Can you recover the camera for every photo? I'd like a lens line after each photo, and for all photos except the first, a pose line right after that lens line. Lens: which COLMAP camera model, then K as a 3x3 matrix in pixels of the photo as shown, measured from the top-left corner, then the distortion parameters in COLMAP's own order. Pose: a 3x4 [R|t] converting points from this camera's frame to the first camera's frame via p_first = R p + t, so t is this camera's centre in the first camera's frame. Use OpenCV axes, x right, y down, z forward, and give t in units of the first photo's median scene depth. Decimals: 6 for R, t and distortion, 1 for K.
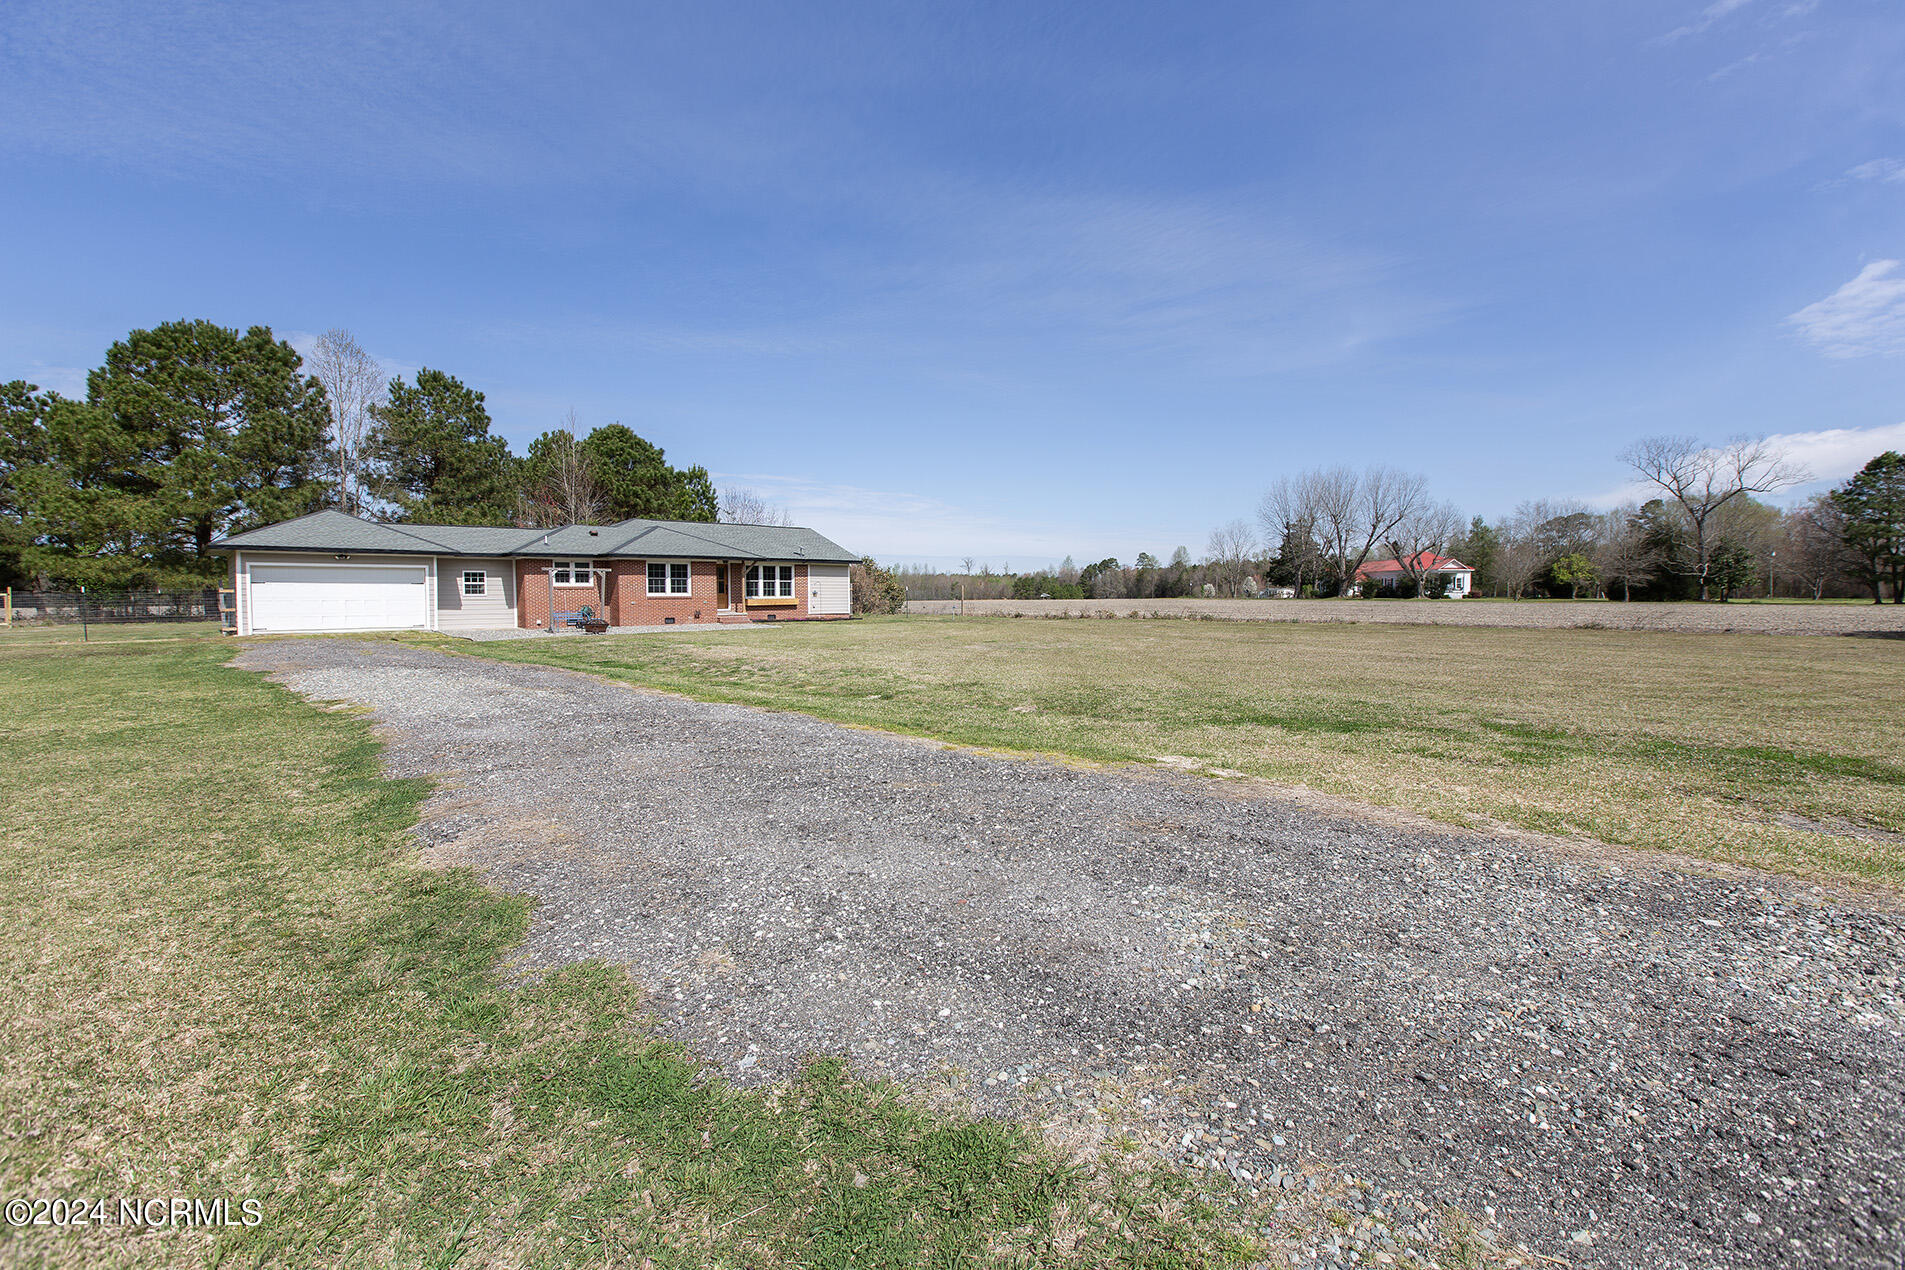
lens RADIAL K [[840.7, 0, 953.9], [0, 840.7, 625.2], [0, 0, 1]] dist [0.000648, -0.003254]
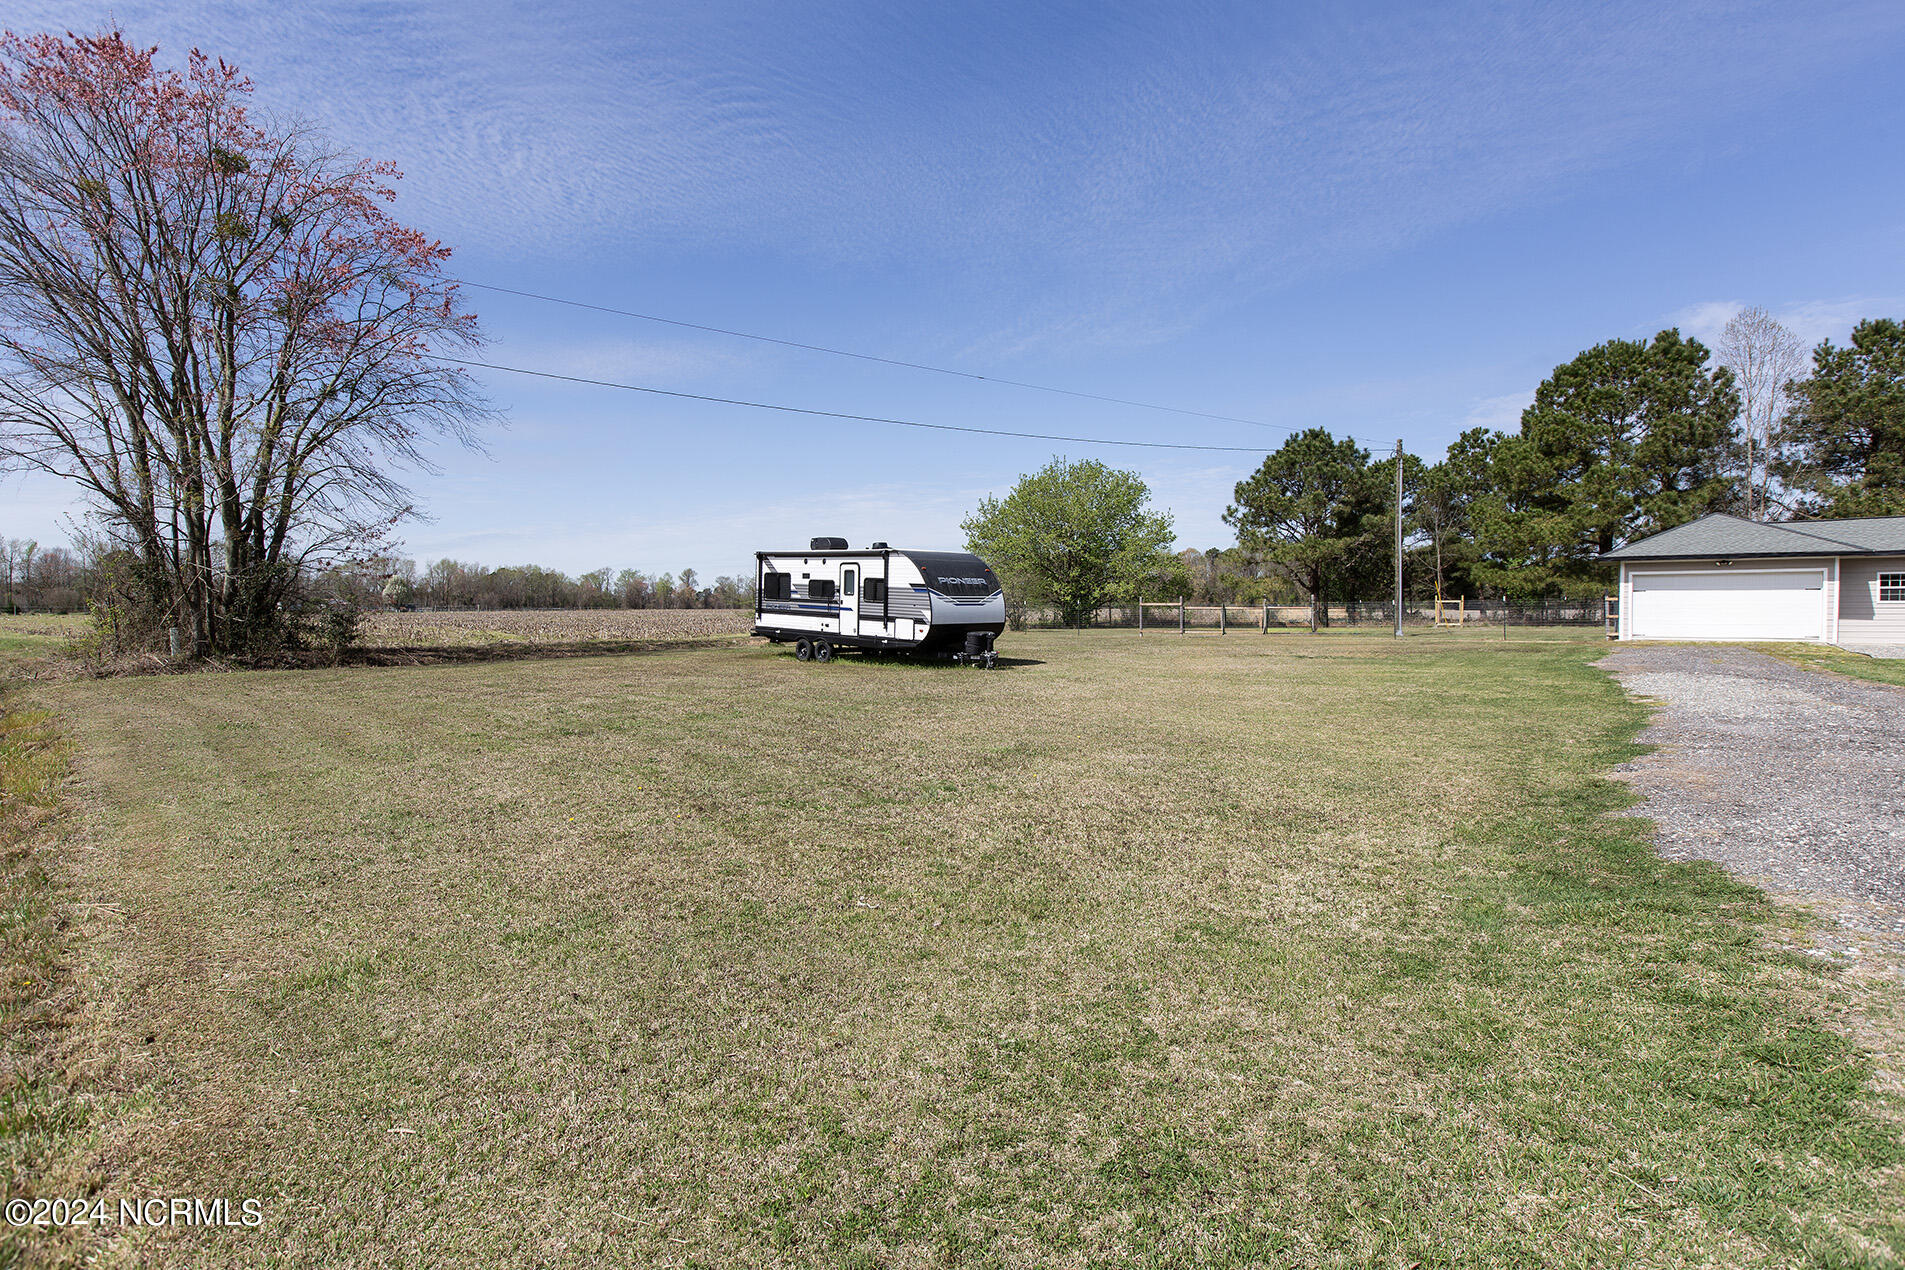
lens RADIAL K [[941.6, 0, 952.5], [0, 941.6, 635.0], [0, 0, 1]] dist [-0.001952, -0.000969]
pose [[0.222433, 0.034067, -0.974353, 0.081661], [-0.030981, 0.999132, 0.027861, -0.000933], [0.974456, 0.023989, 0.223295, -0.063384]]
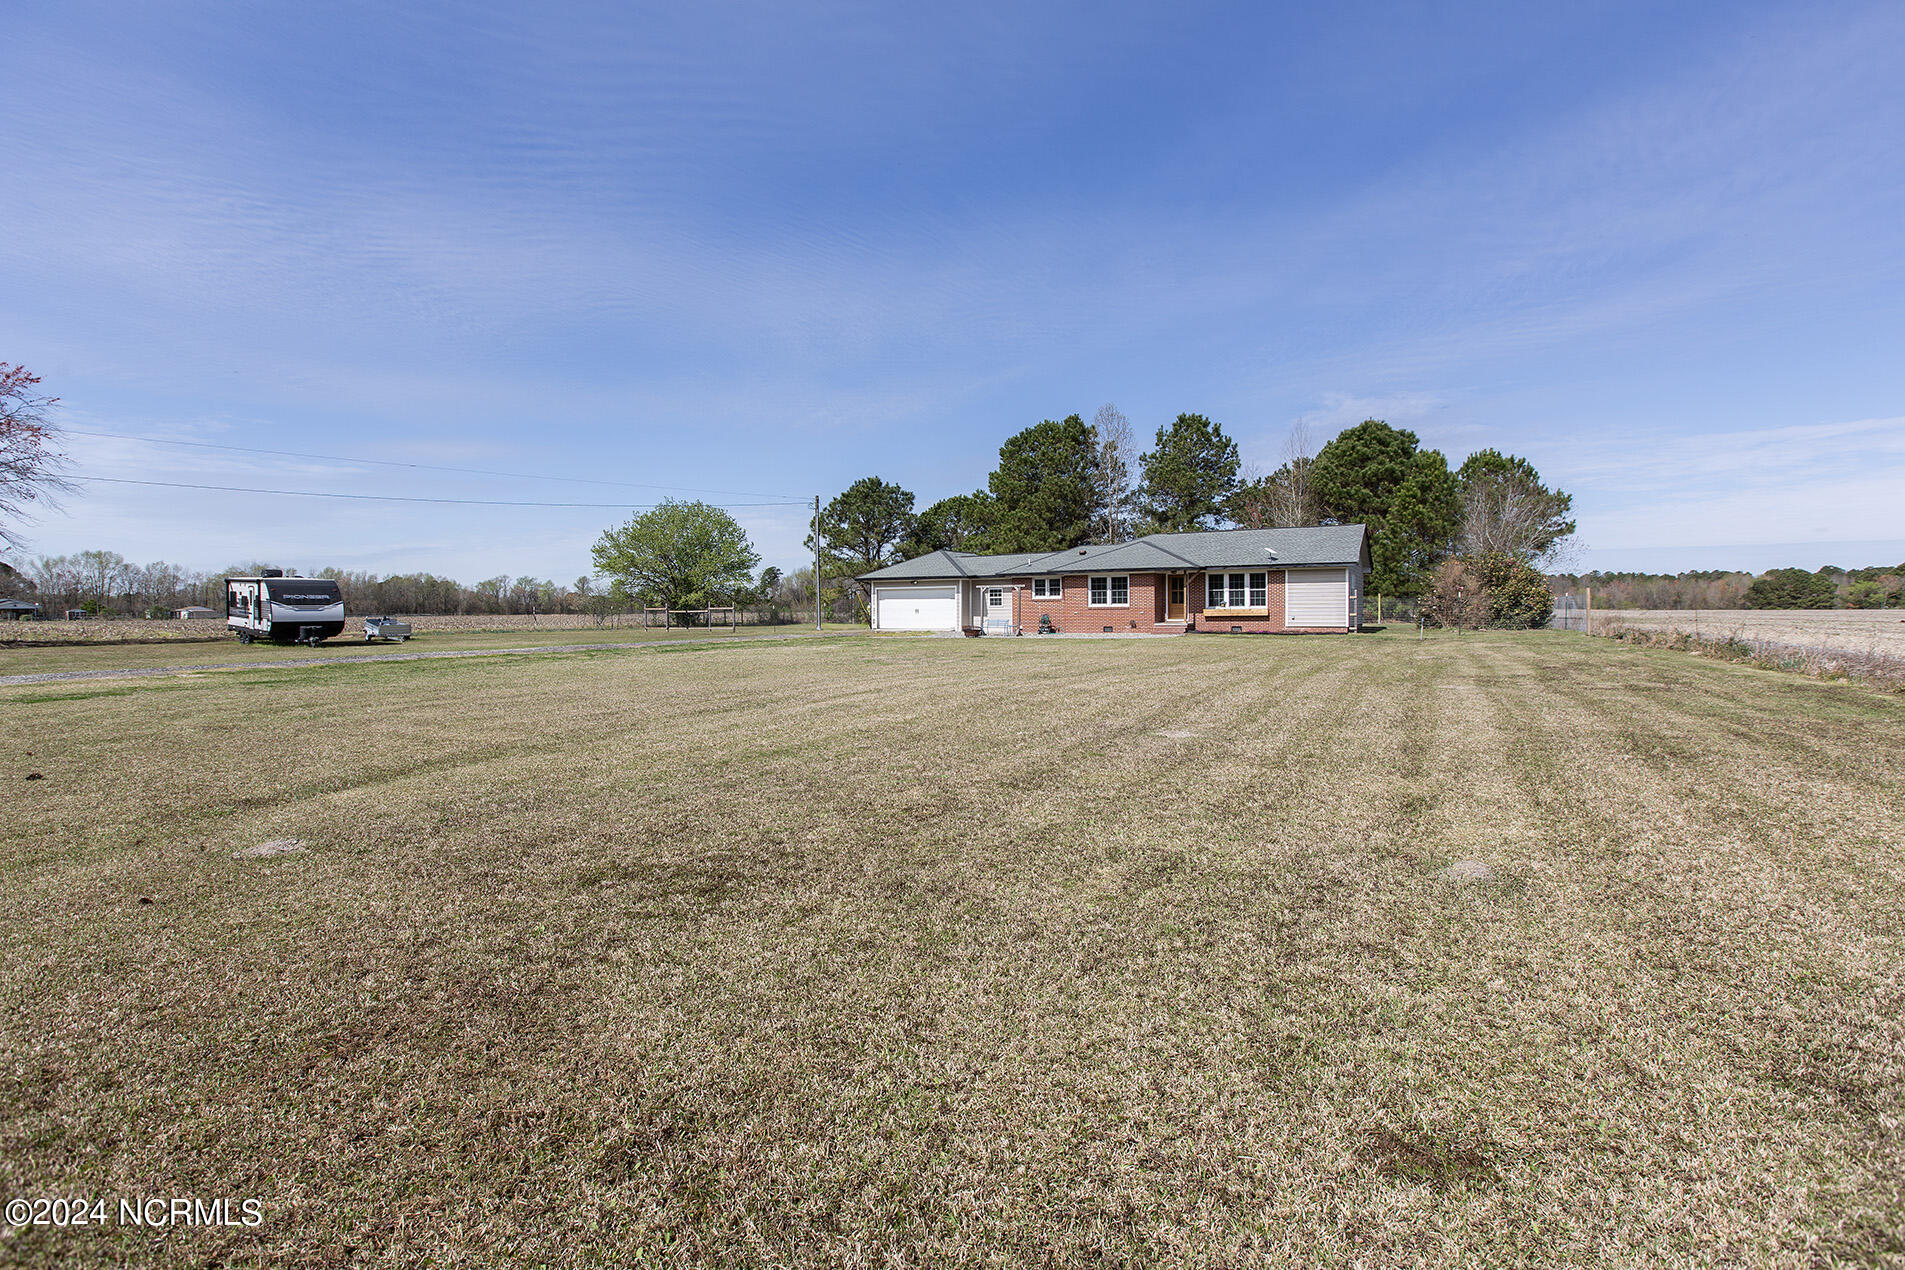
lens RADIAL K [[881.3, 0, 952.5], [0, 881.3, 635.0], [0, 0, 1]] dist [-0.014954, 0.000102]
pose [[0.317238, 0.029815, -0.947877, 0.544550], [-0.026665, 0.999391, 0.022511, -0.014691], [0.947971, 0.018134, 0.317840, 0.359675]]
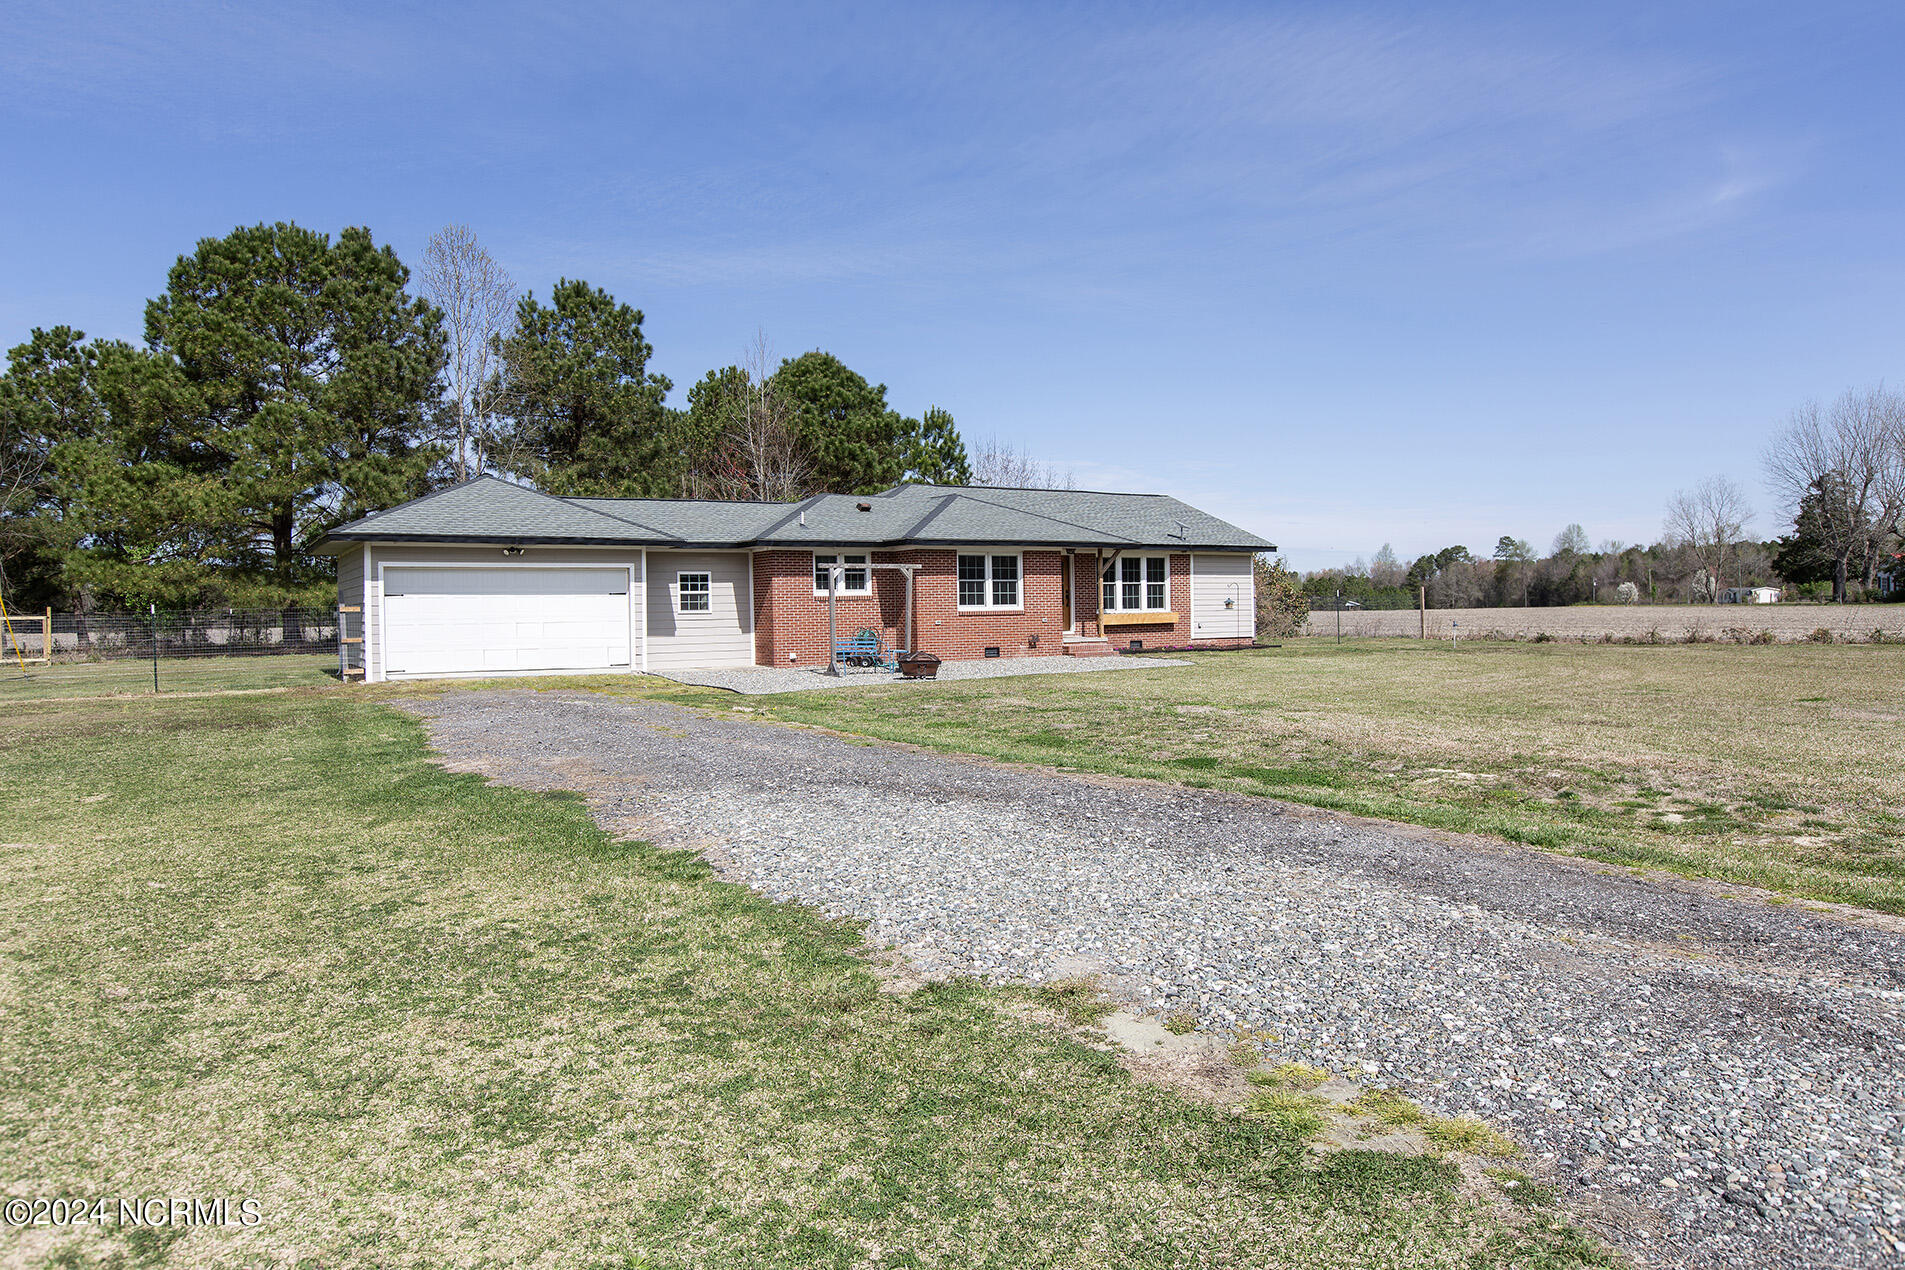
lens RADIAL K [[1200.6, 0, 952.5], [0, 1200.6, 621.6], [0, 0, 1]] dist [-0.003466, -0.002269]
pose [[0.980662, -0.008107, -0.195542, -0.161696], [0.003626, 0.999723, -0.023261, -0.005992], [0.195677, 0.022102, 0.980419, 0.140256]]
